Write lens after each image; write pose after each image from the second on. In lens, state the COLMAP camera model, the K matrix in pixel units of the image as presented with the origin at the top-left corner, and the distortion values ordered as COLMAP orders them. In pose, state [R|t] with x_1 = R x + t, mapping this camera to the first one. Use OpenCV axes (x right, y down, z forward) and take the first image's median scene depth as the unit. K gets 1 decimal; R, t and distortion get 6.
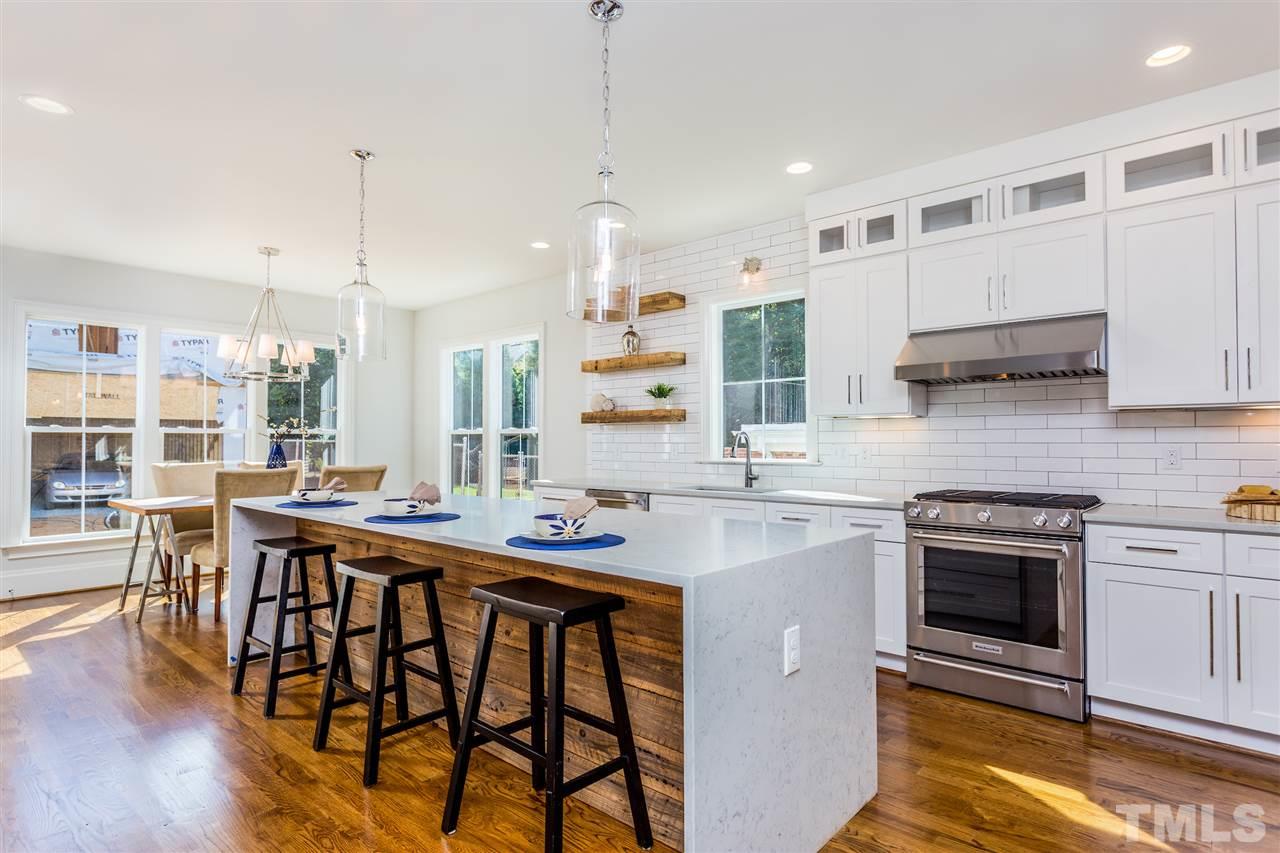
lens RADIAL K [[691.6, 0, 641.0], [0, 691.6, 428.4], [0, 0, 1]] dist [-0.003359, -0.000652]
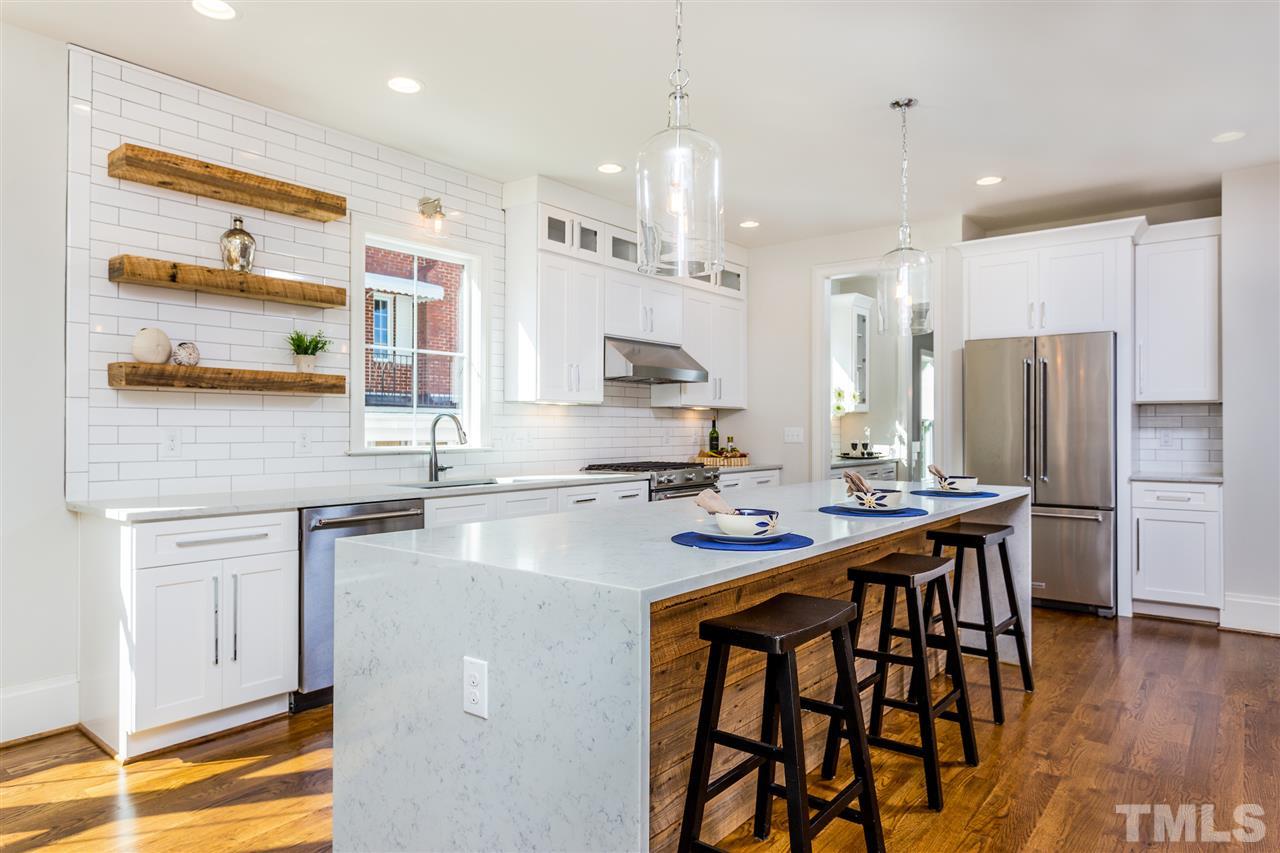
lens RADIAL K [[774.4, 0, 661.0], [0, 774.4, 424.8], [0, 0, 1]] dist [-0.000373, 0.000634]
pose [[-0.076040, 0.004080, 0.997096, -0.772159], [-0.020238, 0.999779, -0.005634, 0.018595], [-0.996899, -0.020608, -0.075940, 0.803094]]
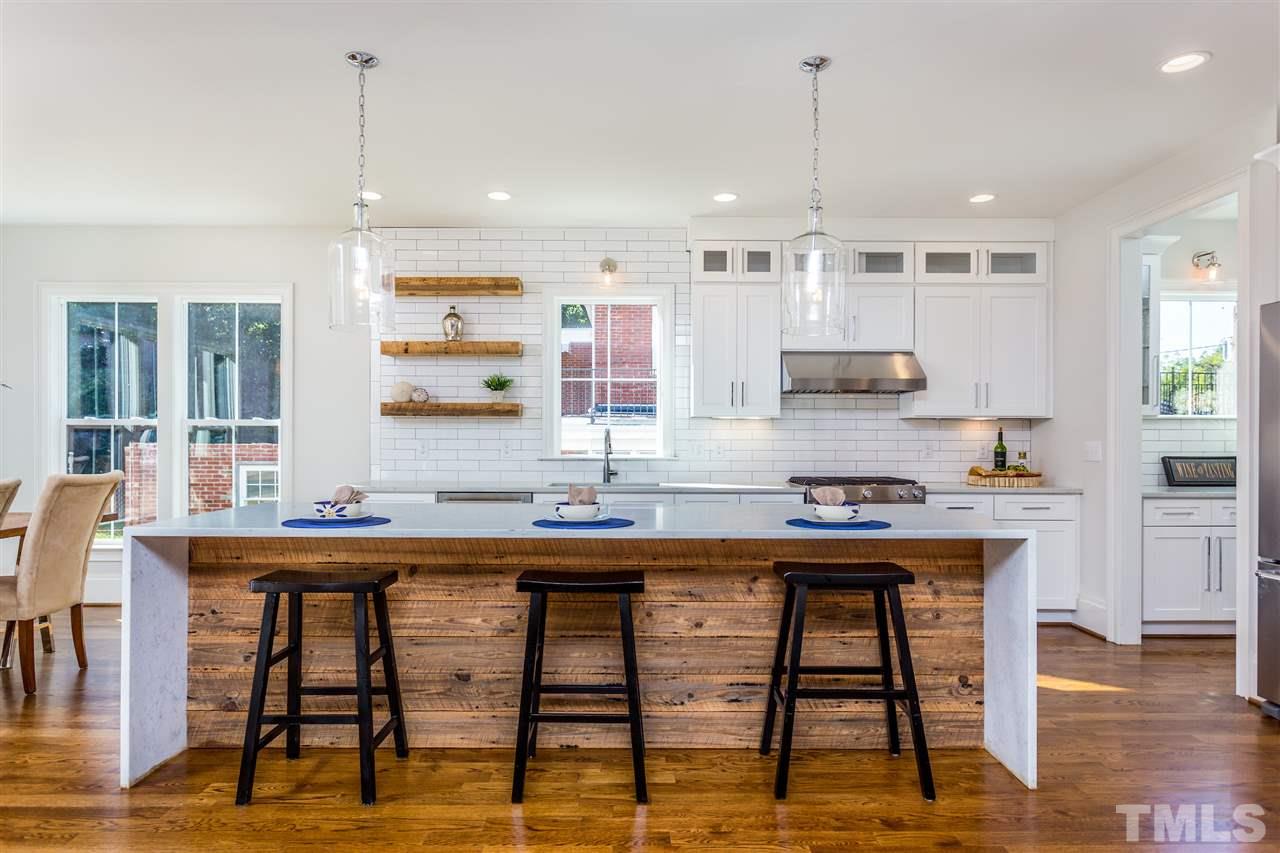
lens RADIAL K [[769.8, 0, 653.6], [0, 769.8, 435.8], [0, 0, 1]] dist [-0.022135, -0.000190]
pose [[0.731296, 0.004179, 0.682047, -0.572130], [-0.016465, 0.999798, 0.011527, 0.001204], [-0.681861, -0.019660, 0.731217, 0.119816]]
